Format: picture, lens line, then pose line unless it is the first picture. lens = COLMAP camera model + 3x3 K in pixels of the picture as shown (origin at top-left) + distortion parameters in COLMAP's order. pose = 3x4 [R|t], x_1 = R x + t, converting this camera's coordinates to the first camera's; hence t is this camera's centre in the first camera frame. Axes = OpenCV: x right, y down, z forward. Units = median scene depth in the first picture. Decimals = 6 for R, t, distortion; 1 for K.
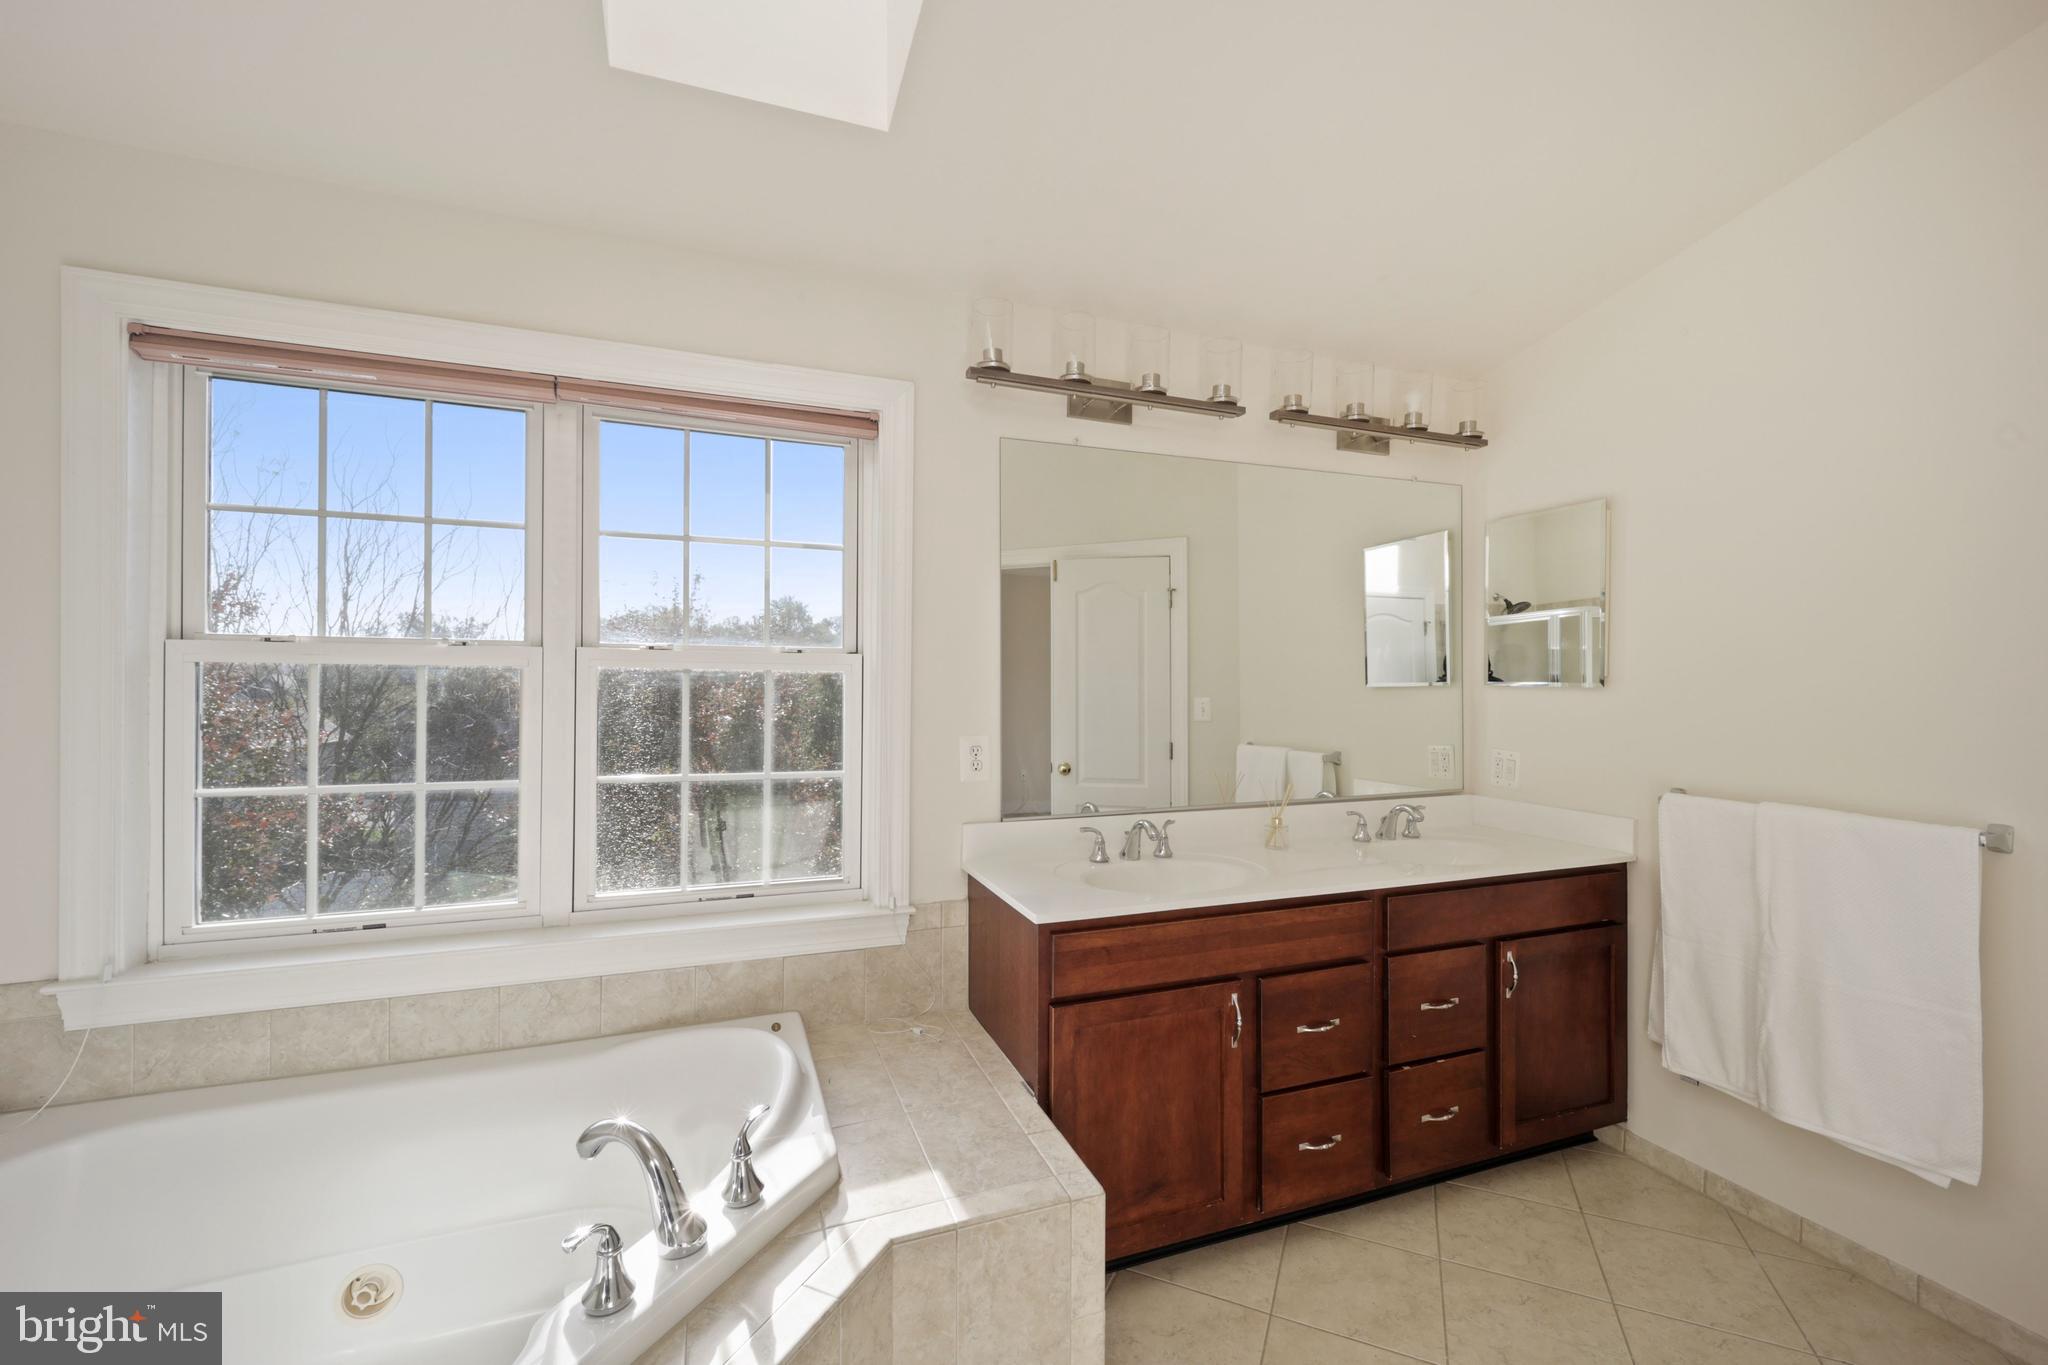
lens RADIAL K [[827.4, 0, 1033.4], [0, 827.4, 688.8], [0, 0, 1]] dist [0.002194, -0.002802]
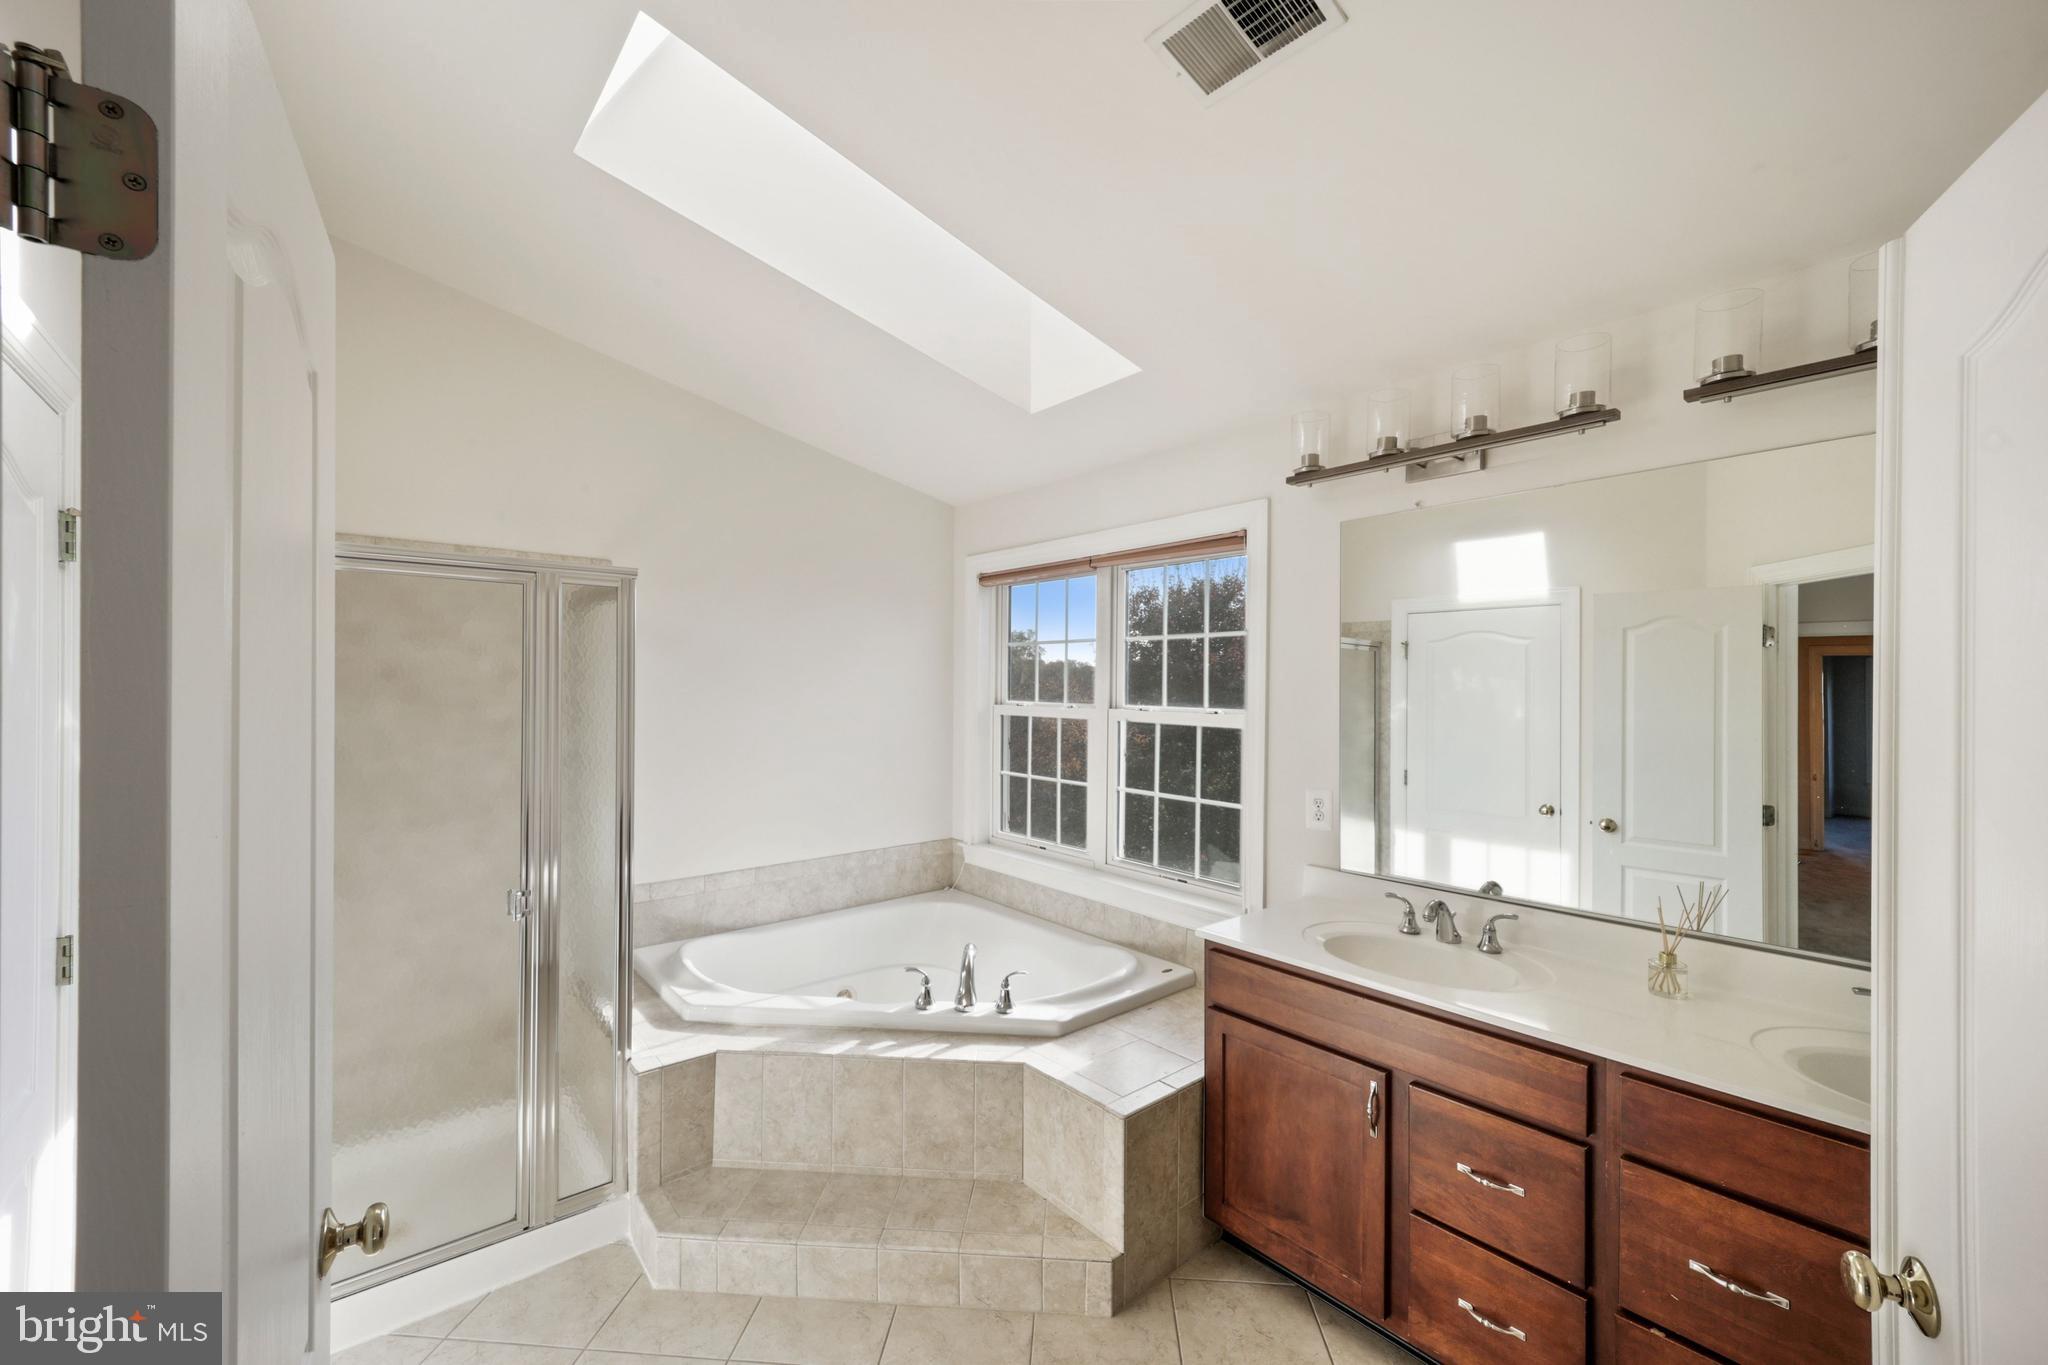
lens RADIAL K [[827.4, 0, 1010.1], [0, 827.4, 685.0], [0, 0, 1]] dist [0.002194, -0.002802]
pose [[0.318093, -0.001924, -0.948058, 1.038923], [-0.007085, 0.999965, -0.004406, -0.093958], [0.948033, 0.008118, 0.318068, 0.277049]]
